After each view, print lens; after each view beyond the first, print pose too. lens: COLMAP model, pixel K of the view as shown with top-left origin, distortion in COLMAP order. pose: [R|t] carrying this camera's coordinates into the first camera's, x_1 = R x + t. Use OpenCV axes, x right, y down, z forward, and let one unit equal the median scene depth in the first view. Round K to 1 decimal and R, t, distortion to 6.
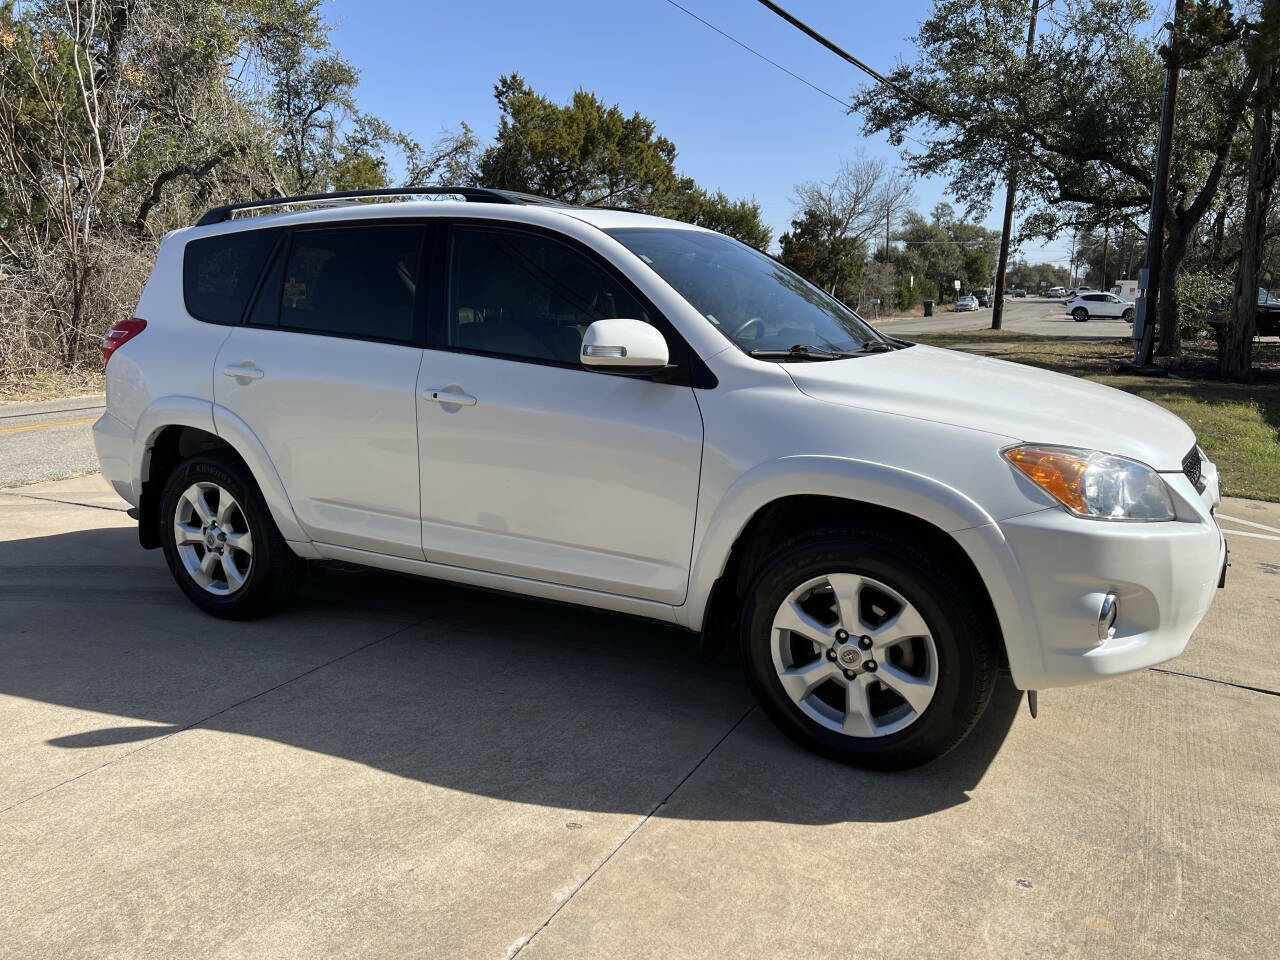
lens RADIAL K [[1000.1, 0, 634.4], [0, 1000.1, 488.5], [0, 0, 1]] dist [0.045517, -0.040405]
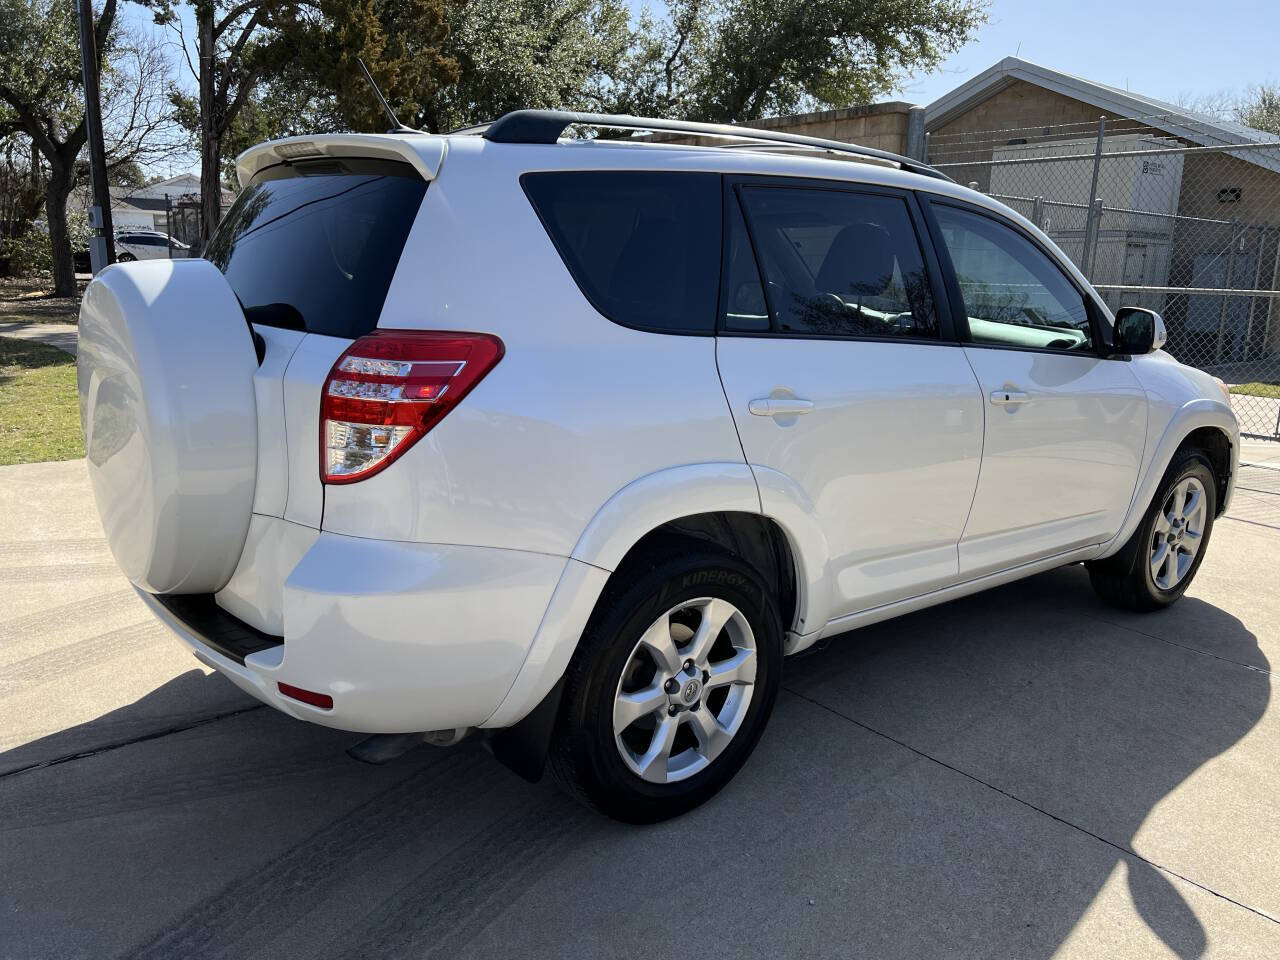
lens RADIAL K [[1000.1, 0, 647.7], [0, 1000.1, 484.2], [0, 0, 1]] dist [0.045517, -0.040405]
pose [[0.357418, -0.198361, 0.912637, -0.181098], [0.142909, 0.977293, 0.156446, -0.031955], [-0.922946, 0.074508, 0.377649, 0.150071]]
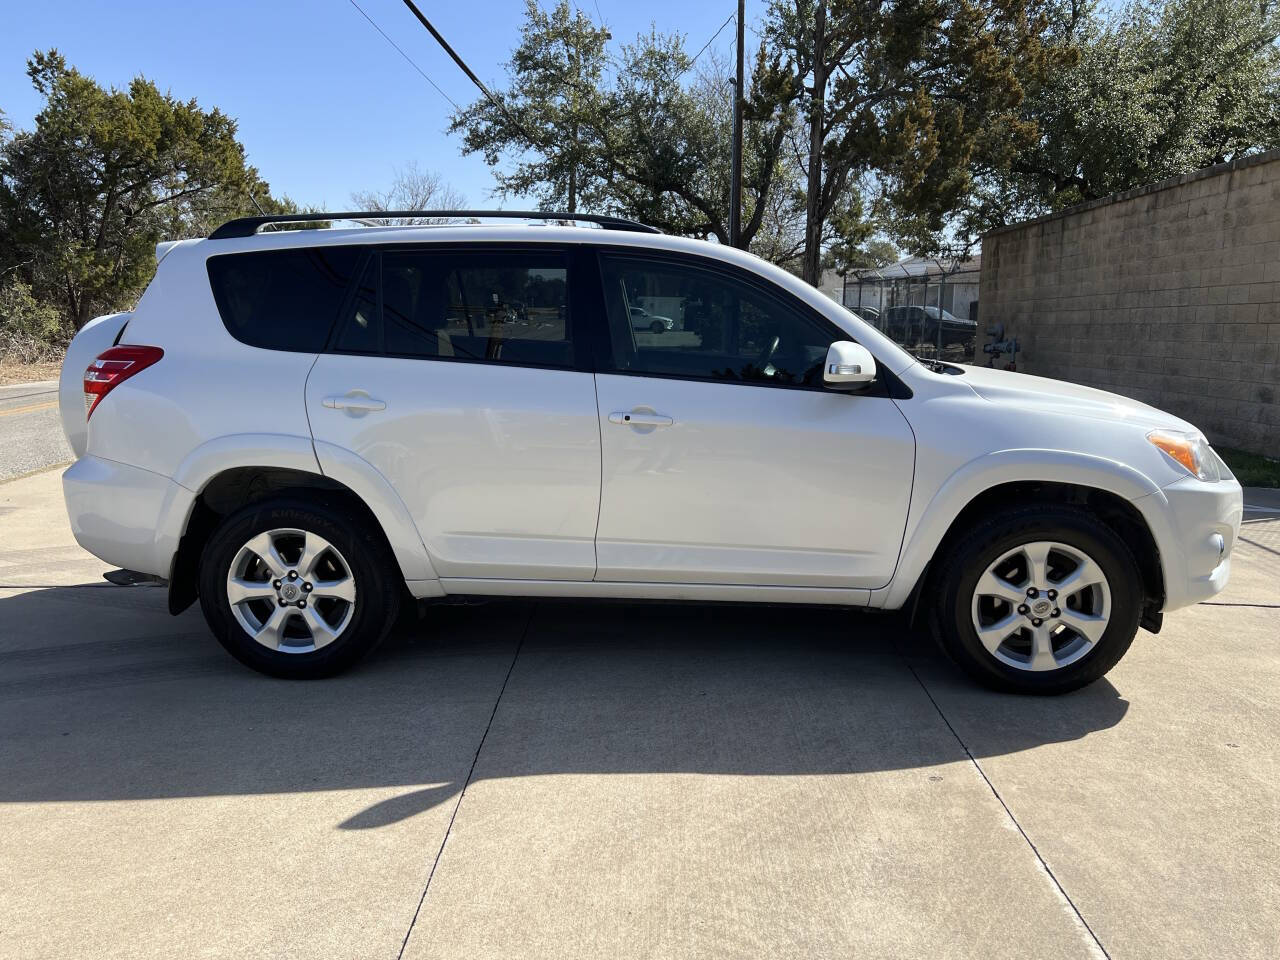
lens RADIAL K [[1000.1, 0, 639.7], [0, 1000.1, 487.6], [0, 0, 1]] dist [0.045517, -0.040405]
pose [[0.891818, -0.078163, 0.445591, -0.101714], [0.083041, 0.996509, 0.008601, -0.004547], [-0.444707, 0.029331, 0.895196, 0.011877]]
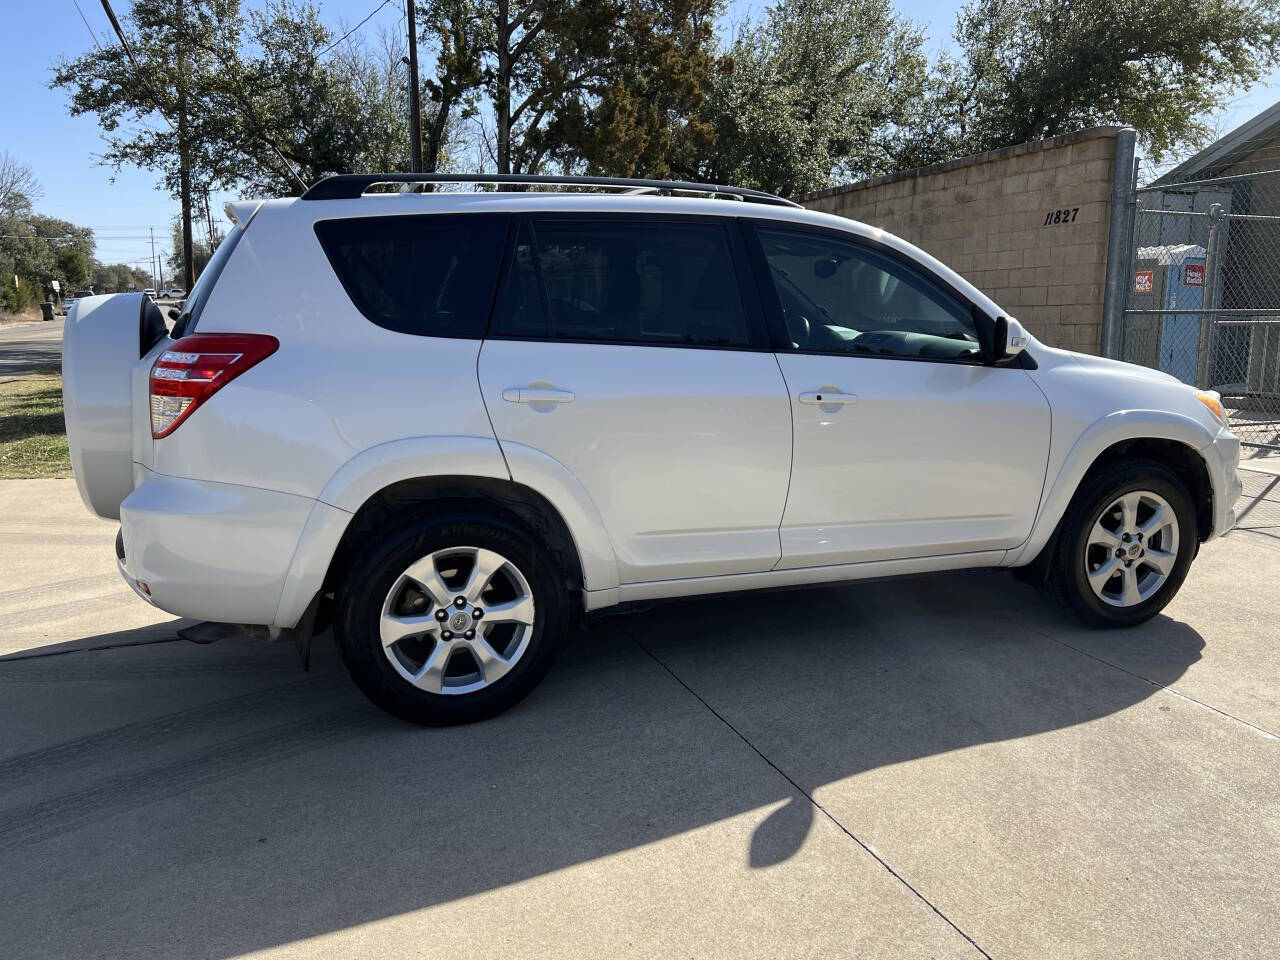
lens RADIAL K [[1000.1, 0, 646.6], [0, 1000.1, 478.3], [0, 0, 1]] dist [0.045517, -0.040405]
pose [[0.638629, -0.136713, 0.757273, -0.168505], [0.145985, 0.987745, 0.055207, -0.014659], [-0.755540, 0.075293, 0.650761, 0.075706]]
